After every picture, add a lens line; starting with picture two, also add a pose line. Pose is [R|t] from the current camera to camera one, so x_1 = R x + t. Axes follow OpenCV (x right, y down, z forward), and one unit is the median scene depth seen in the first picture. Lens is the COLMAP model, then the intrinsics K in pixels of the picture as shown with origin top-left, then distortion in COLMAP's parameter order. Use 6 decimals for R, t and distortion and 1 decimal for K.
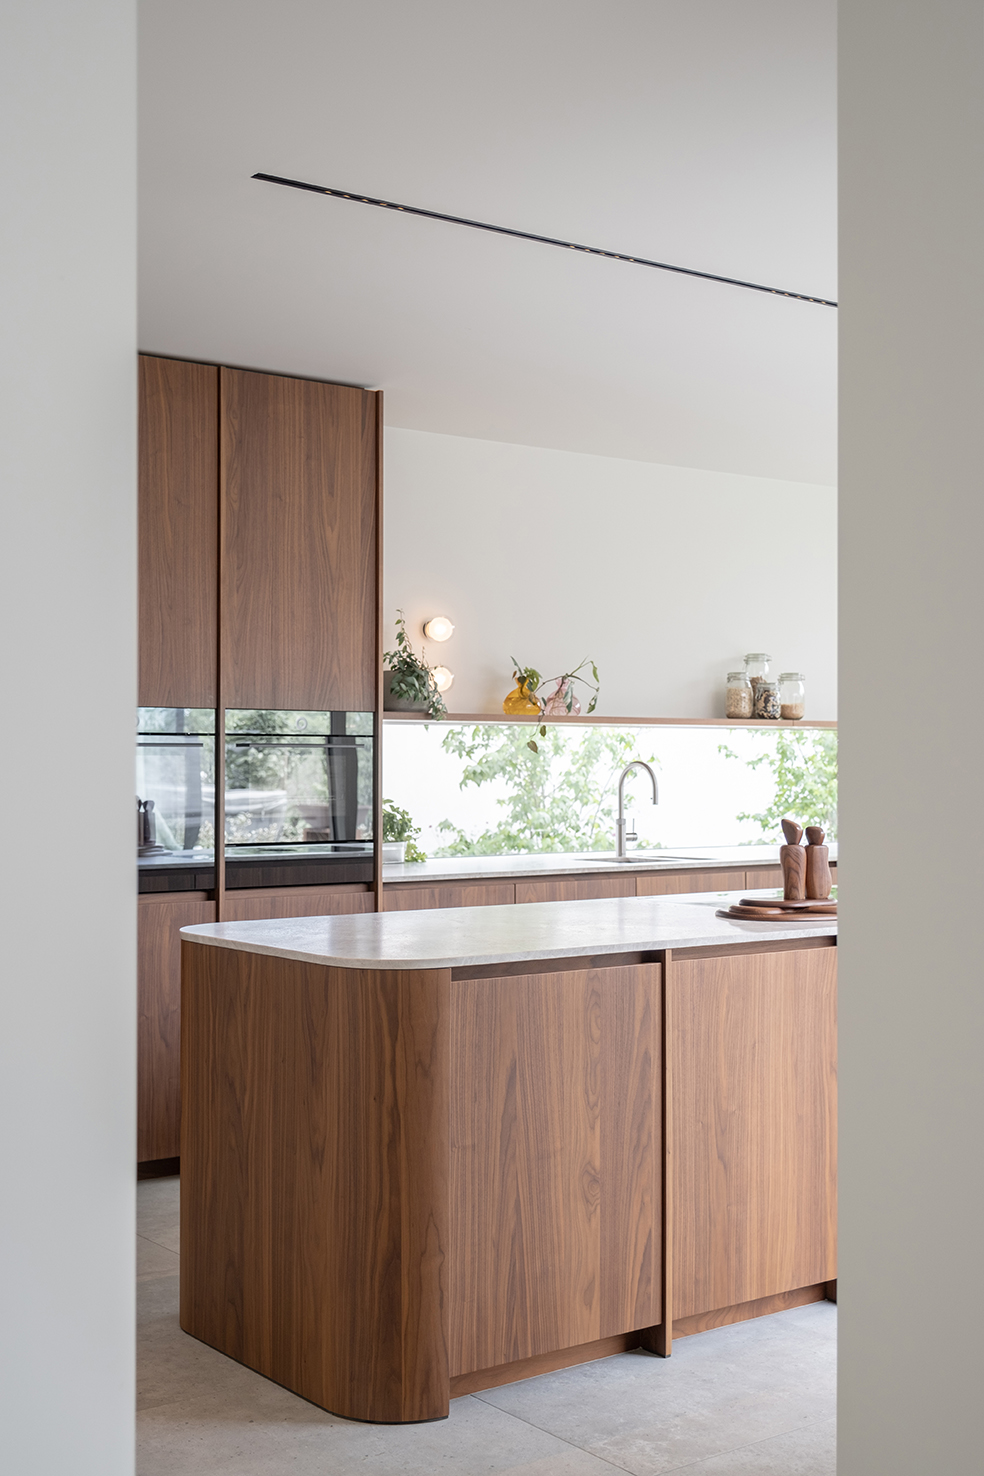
lens RADIAL K [[1666.4, 0, 492.0], [0, 1666.4, 738.0], [0, 0, 1]] dist [0.000932, -0.000118]
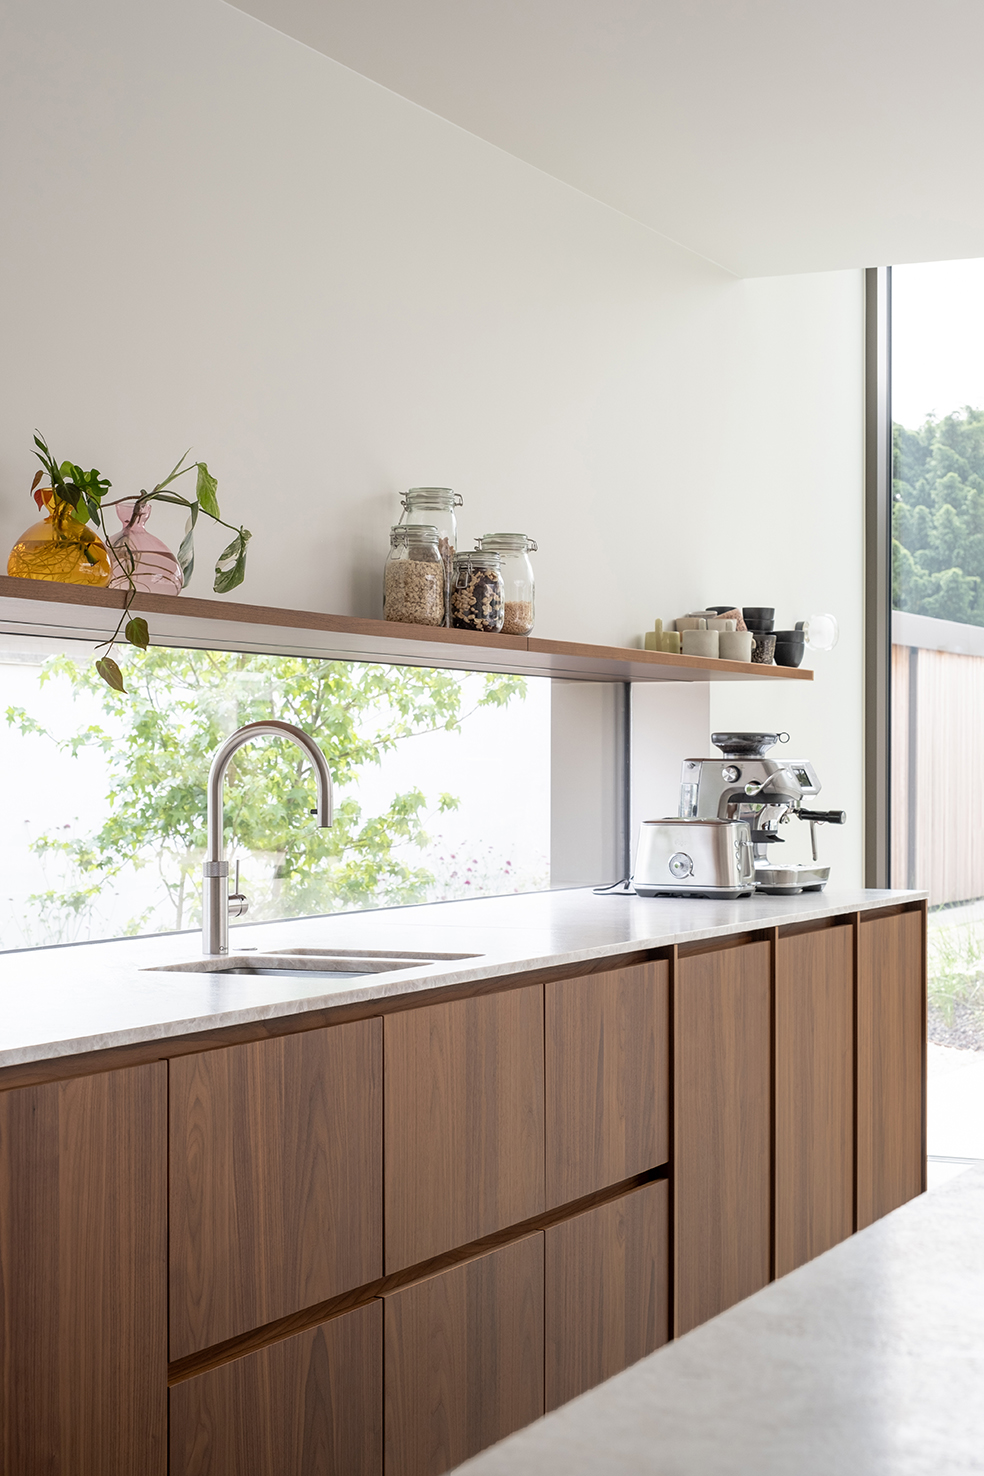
lens RADIAL K [[2385.6, 0, 492.0], [0, 2385.6, 738.0], [0, 0, 1]] dist [0.021190, 0.017654]
pose [[0.873423, 0.010727, 0.486845, -0.143375], [-0.013493, 0.999907, 0.002175, 0.015413], [-0.486776, -0.008469, 0.873486, 0.439405]]
